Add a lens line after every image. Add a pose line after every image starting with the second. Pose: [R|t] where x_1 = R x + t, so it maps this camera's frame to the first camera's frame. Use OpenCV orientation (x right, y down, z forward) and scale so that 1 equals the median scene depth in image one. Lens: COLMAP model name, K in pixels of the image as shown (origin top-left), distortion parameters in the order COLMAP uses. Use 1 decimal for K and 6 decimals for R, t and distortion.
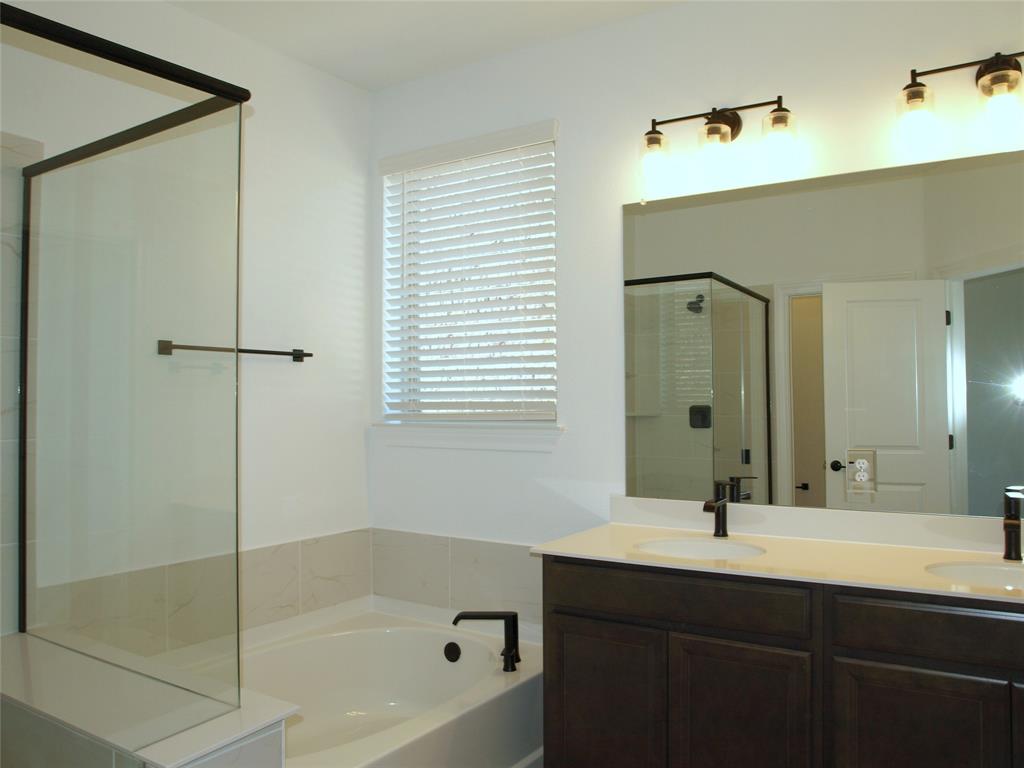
lens RADIAL K [[819.1, 0, 503.8], [0, 819.1, 378.0], [0, 0, 1]] dist [-0.116882, 0.088739]
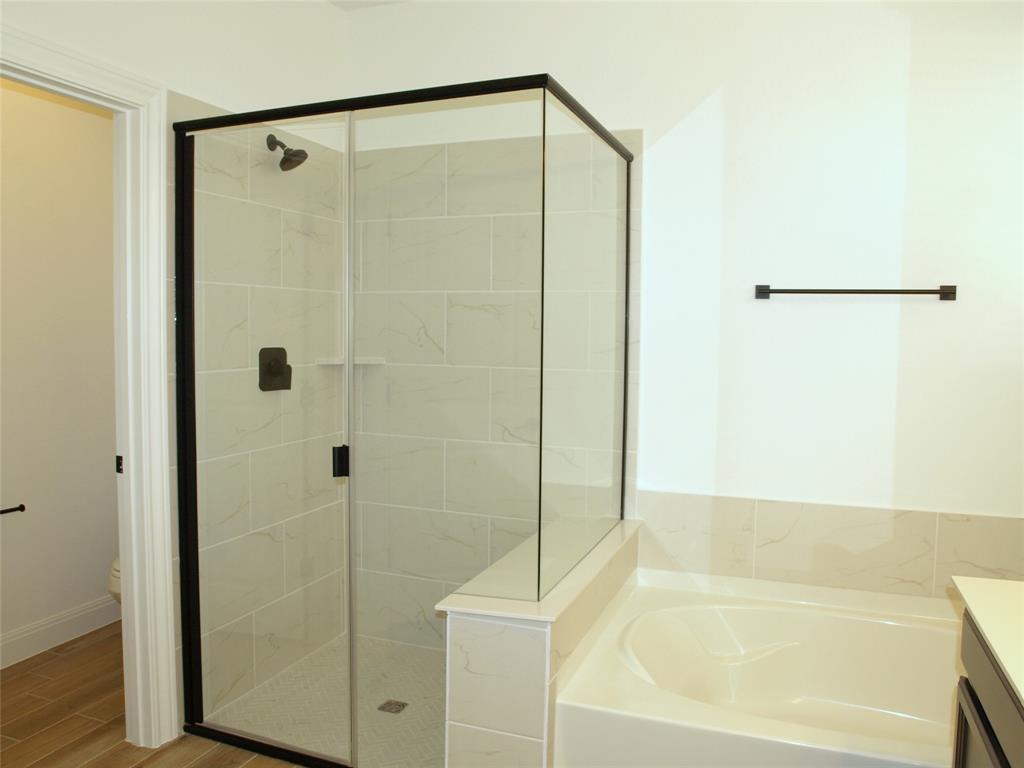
lens RADIAL K [[819.1, 0, 503.8], [0, 819.1, 378.0], [0, 0, 1]] dist [-0.116882, 0.088739]
pose [[0.211105, 0.067915, -0.975101, 0.489389], [0.014022, 0.997270, 0.072495, -0.006978], [0.977363, -0.028977, 0.209576, 0.414035]]
